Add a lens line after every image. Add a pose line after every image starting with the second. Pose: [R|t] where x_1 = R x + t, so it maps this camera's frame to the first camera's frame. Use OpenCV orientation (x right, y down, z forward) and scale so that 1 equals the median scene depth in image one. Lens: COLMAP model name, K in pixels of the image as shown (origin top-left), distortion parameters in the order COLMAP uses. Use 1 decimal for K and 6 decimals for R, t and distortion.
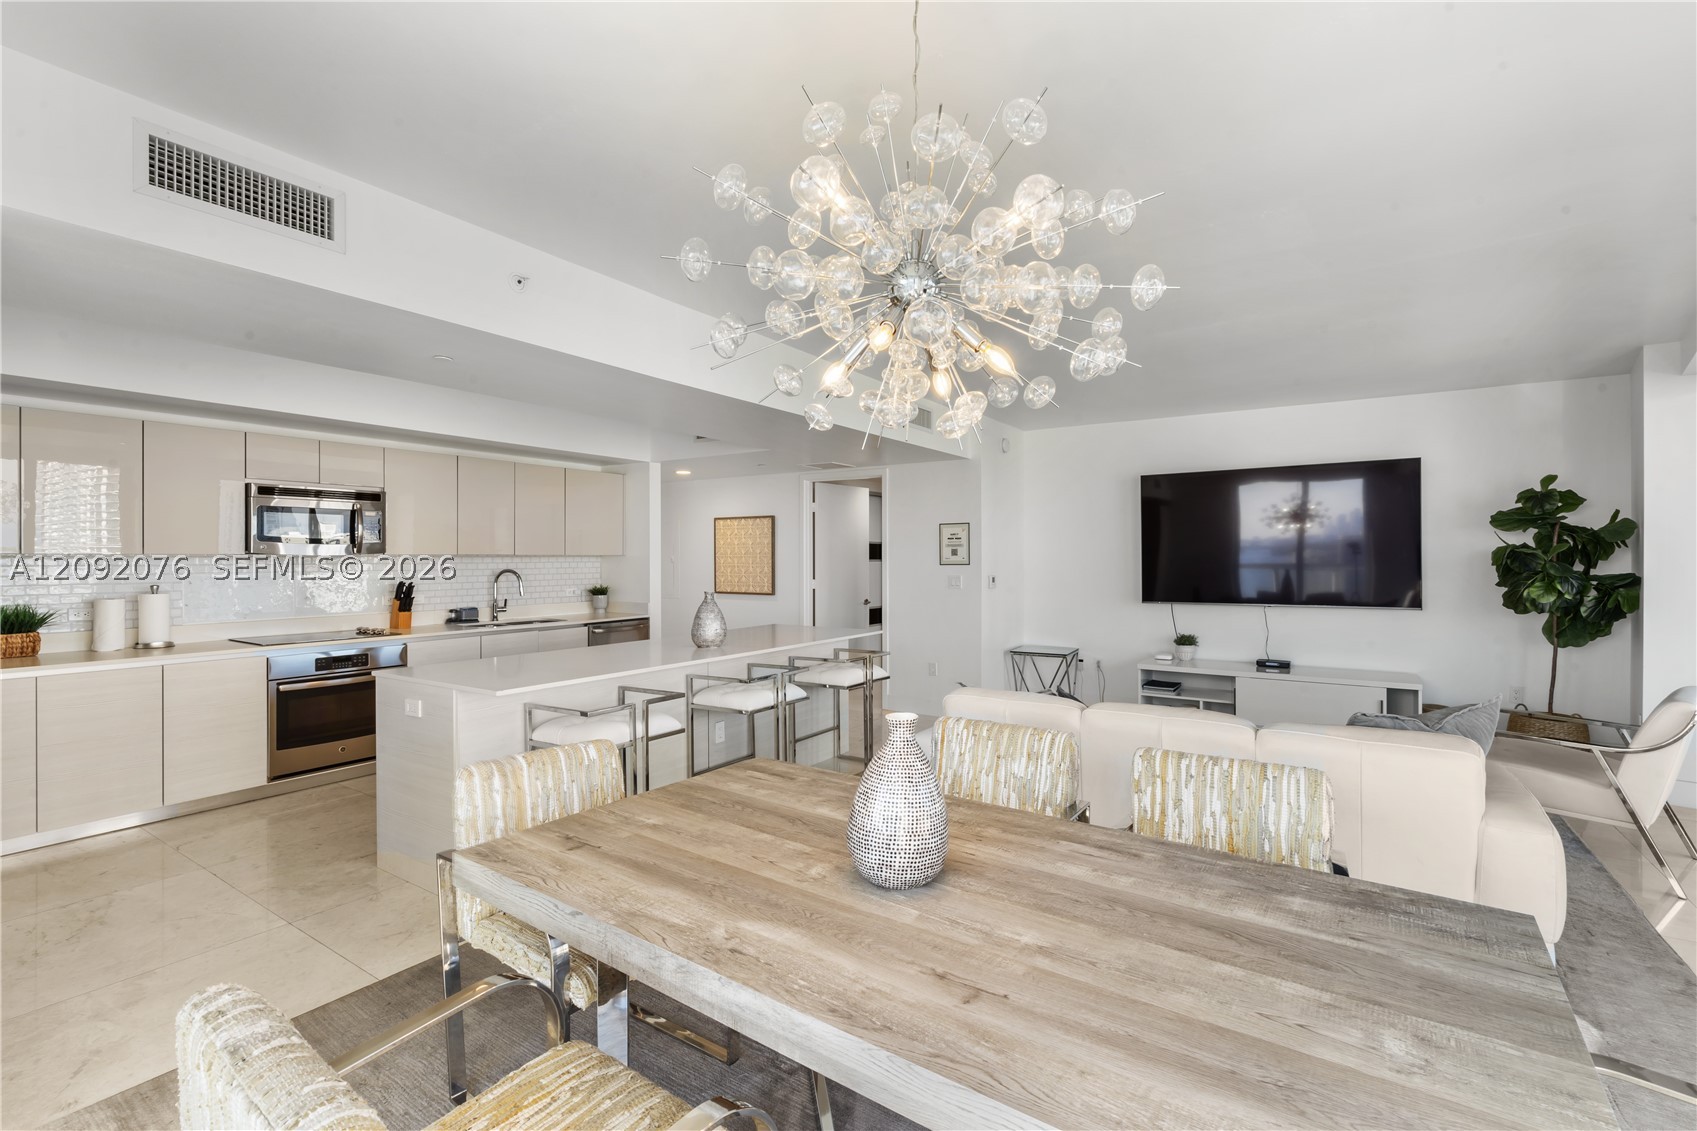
lens RADIAL K [[751.6, 0, 845.3], [0, 751.6, 562.5], [0, 0, 1]] dist [-0.005261, 0.000808]
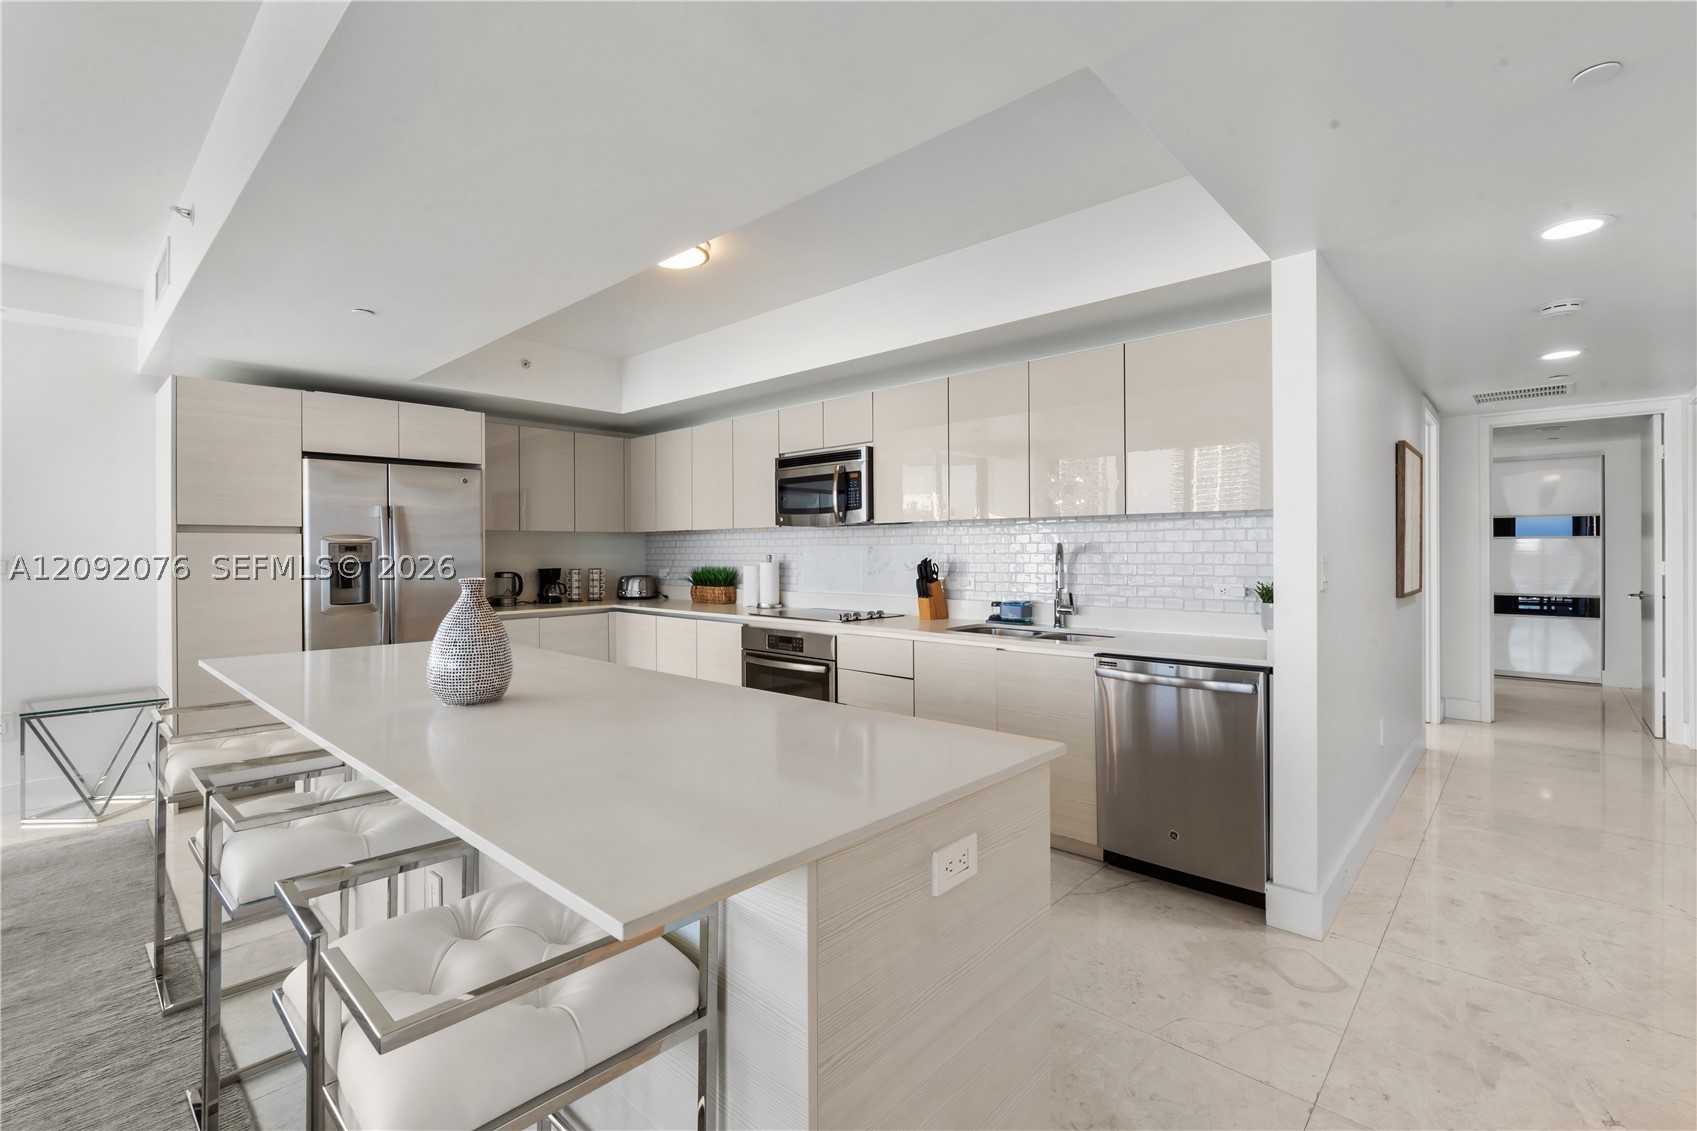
lens RADIAL K [[751.6, 0, 846.7], [0, 751.6, 548.1], [0, 0, 1]] dist [-0.005261, 0.000808]
pose [[-0.148174, -0.001992, -0.988959, 0.183339], [-0.005491, 0.999984, -0.001192, 0.016435], [0.988946, 0.005254, -0.148183, 1.042130]]
